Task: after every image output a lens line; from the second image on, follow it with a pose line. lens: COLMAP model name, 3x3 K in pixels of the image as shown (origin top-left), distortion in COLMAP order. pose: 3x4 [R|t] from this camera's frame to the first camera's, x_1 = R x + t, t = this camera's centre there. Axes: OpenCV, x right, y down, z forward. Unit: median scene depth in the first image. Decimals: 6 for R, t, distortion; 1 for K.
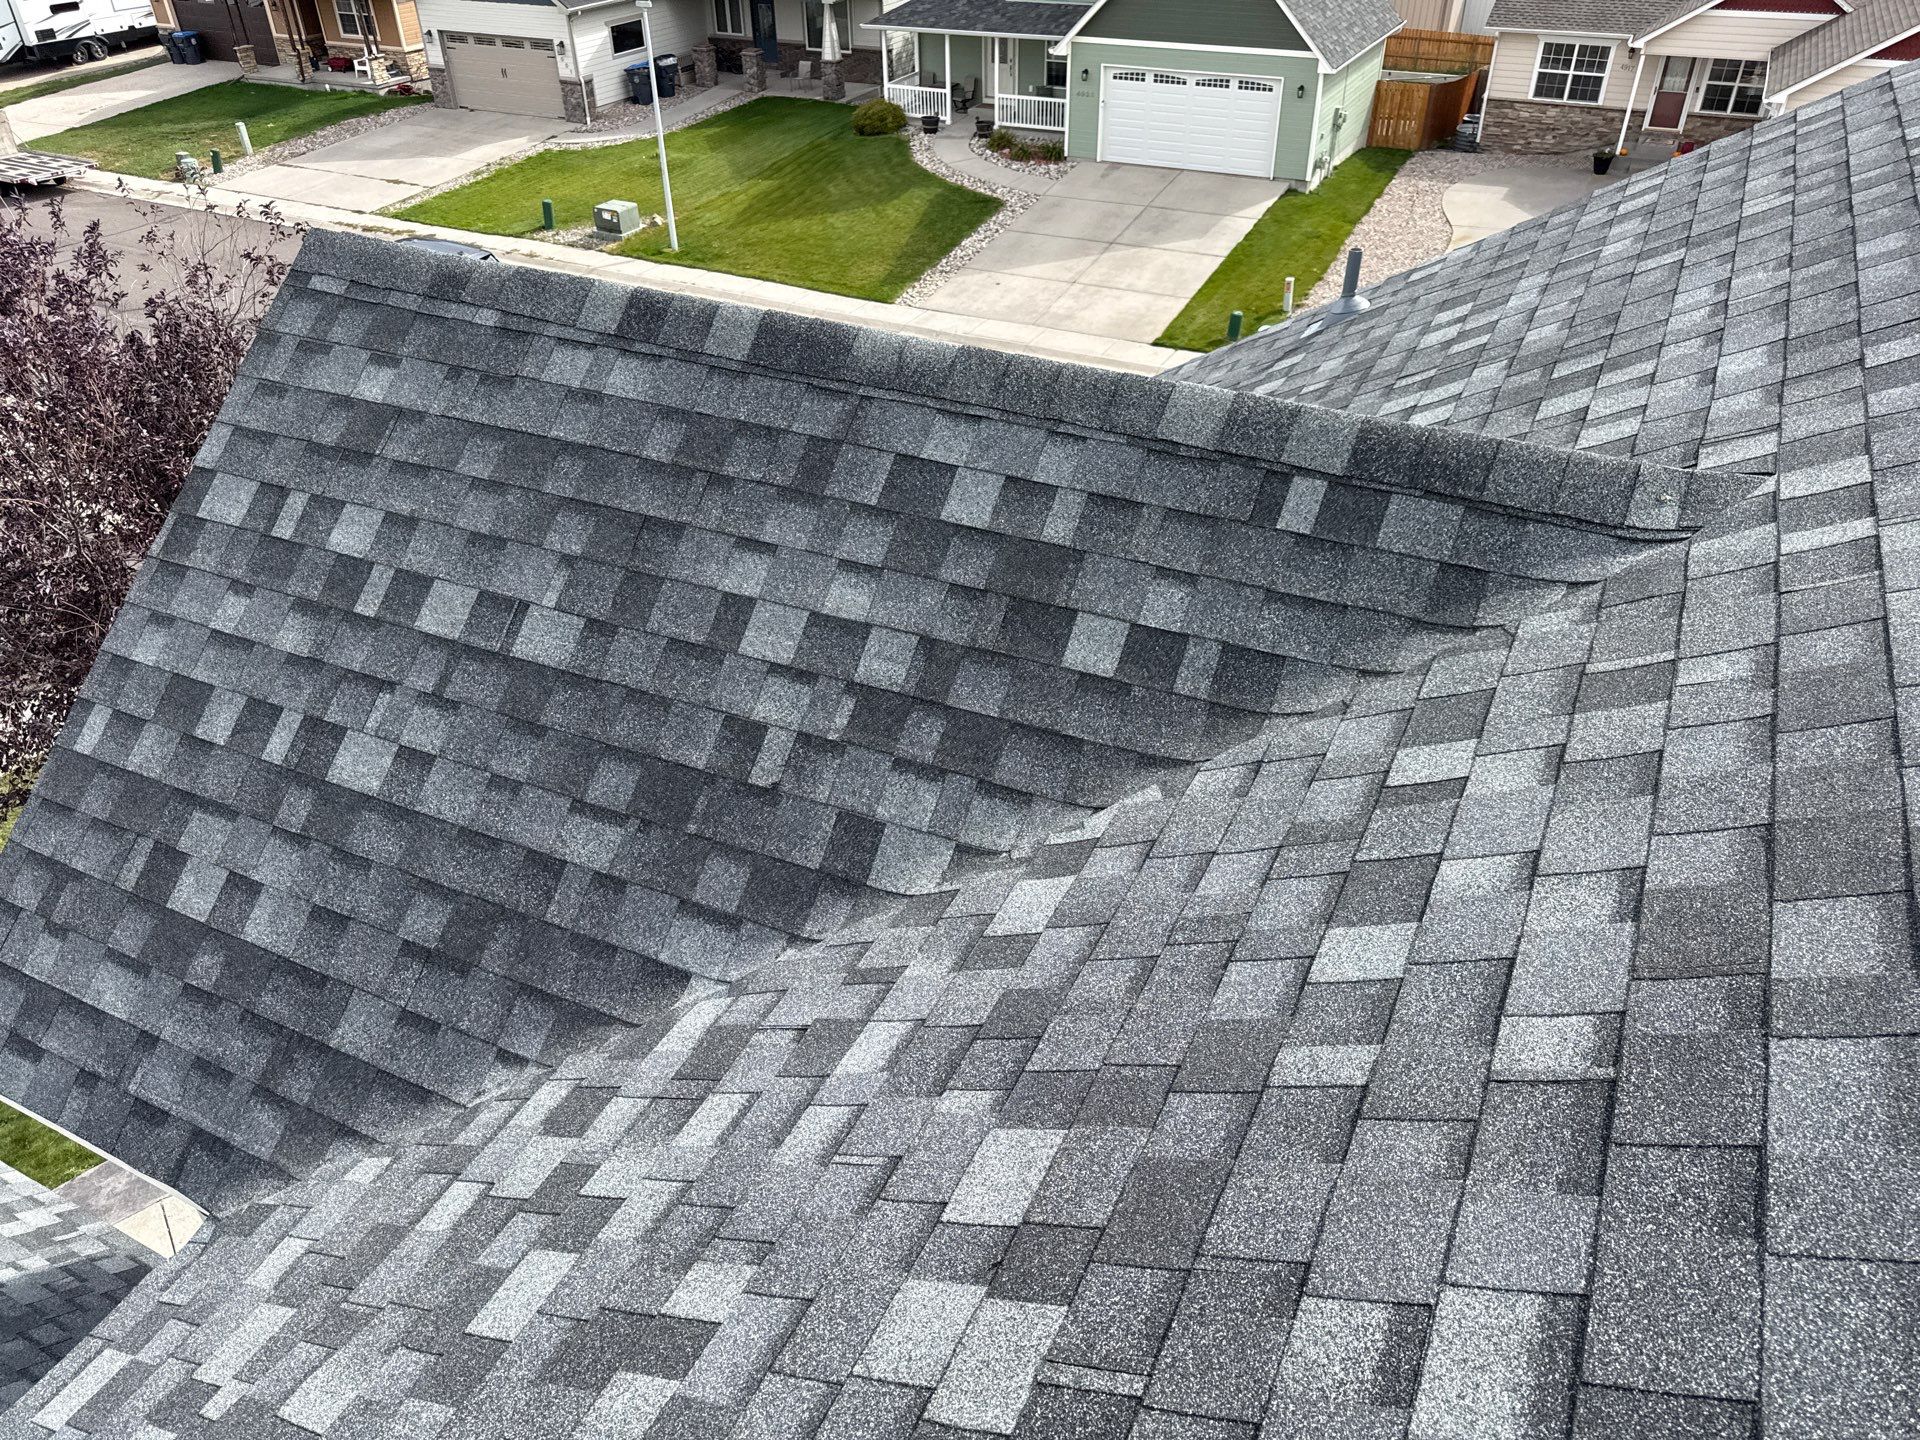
lens RADIAL K [[1325.8, 0, 952.9], [0, 1325.8, 755.4], [0, 0, 1]] dist [0.029786, -0.038348]
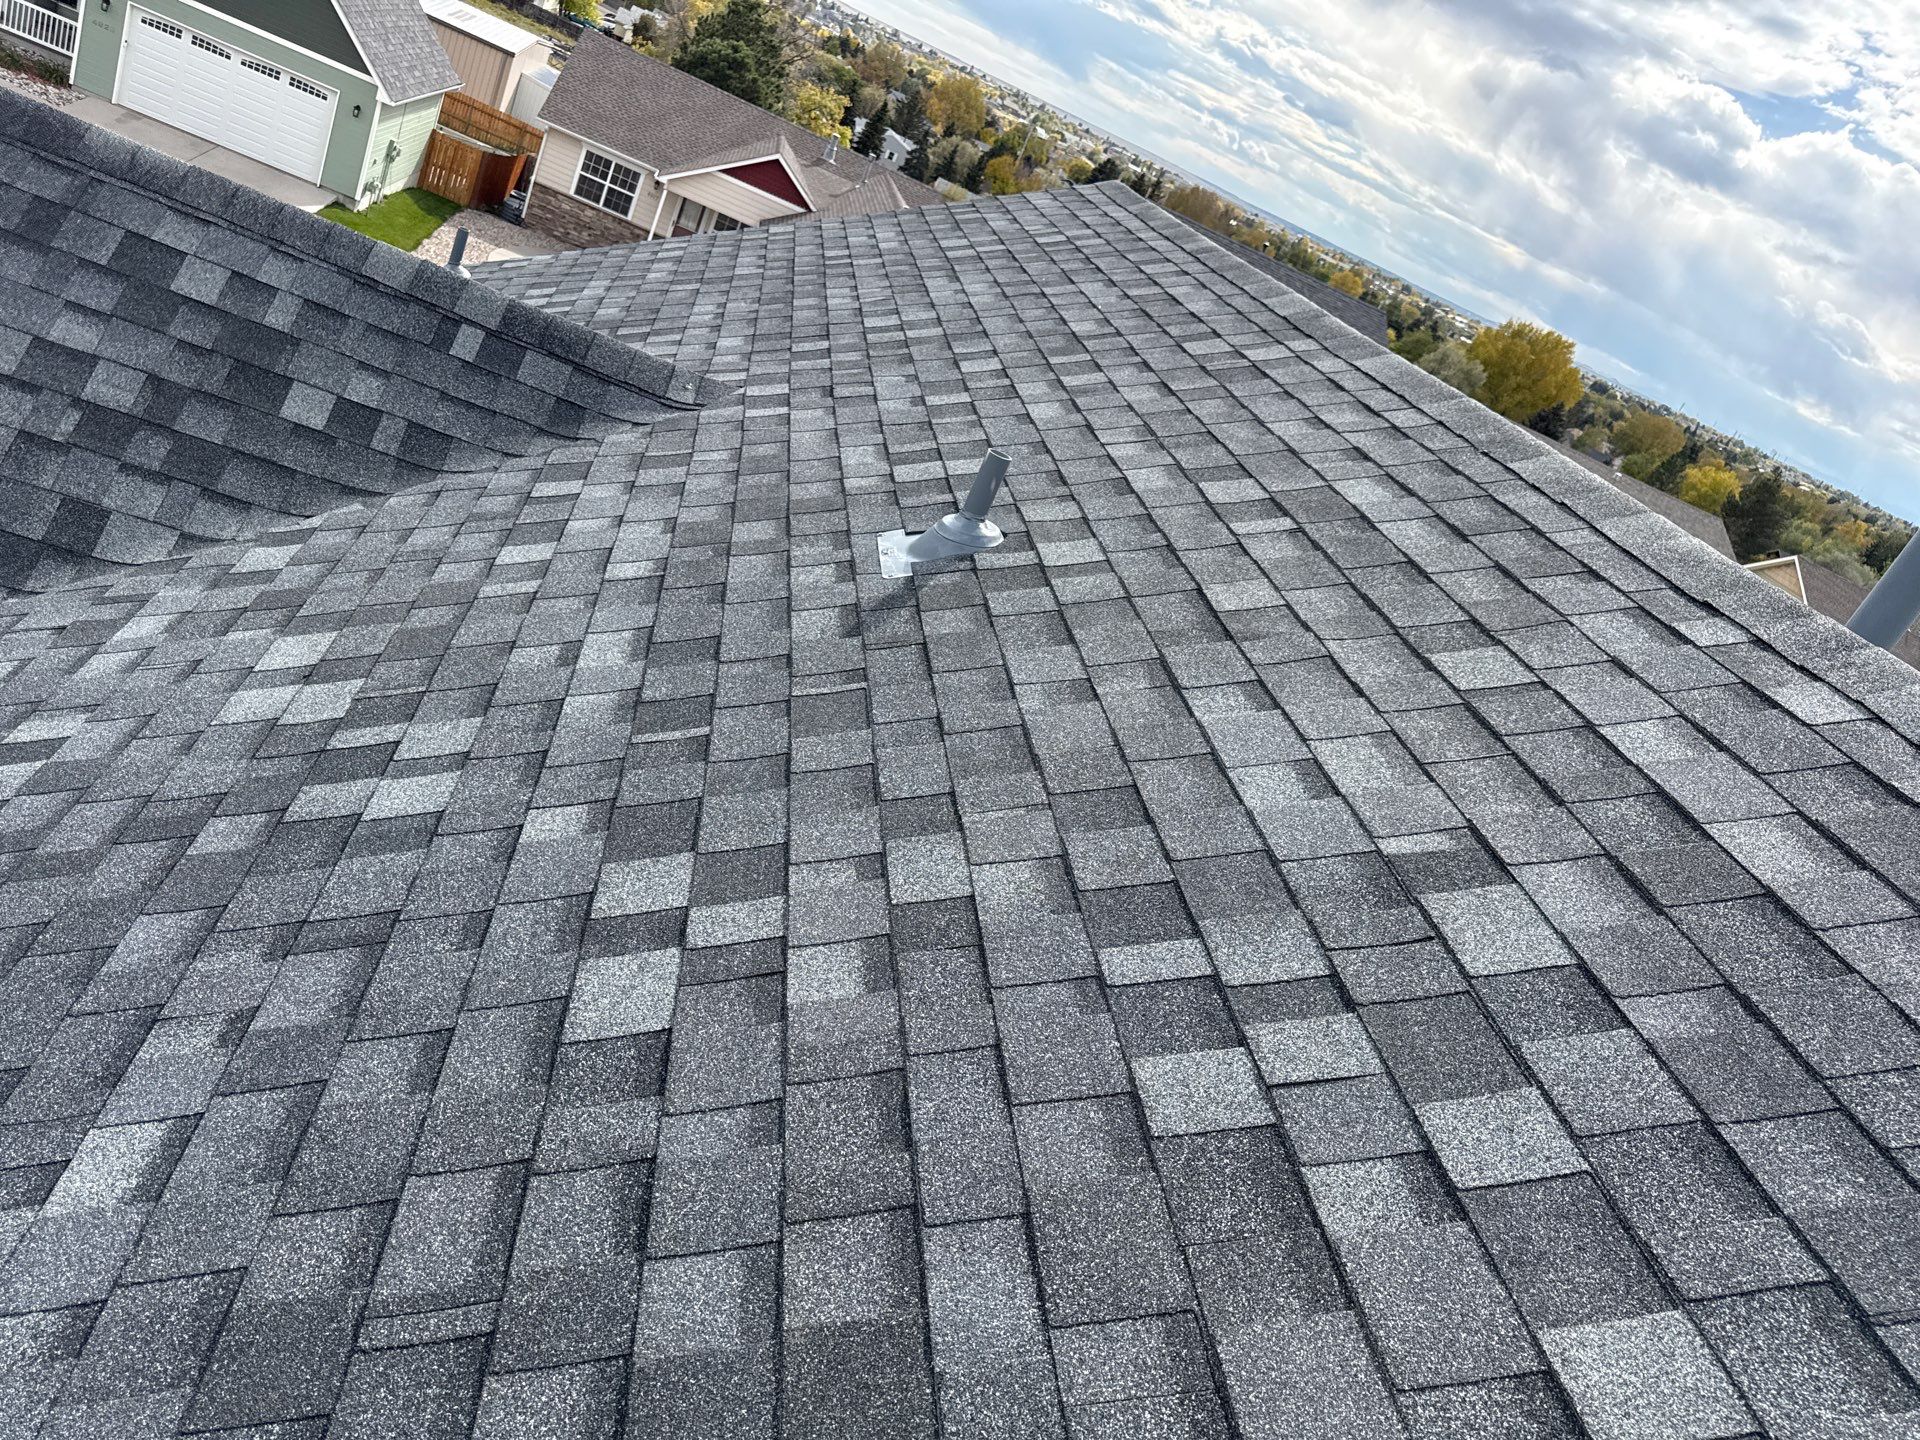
lens RADIAL K [[1379.2, 0, 960.0], [0, 1379.2, 720.0], [0, 0, 1]] dist [0.011518, -0.004120]
pose [[0.756907, 0.081498, 0.648420, -0.262919], [-0.027494, 0.995286, -0.093001, 0.330361], [-0.652943, 0.052565, 0.755580, -0.453266]]
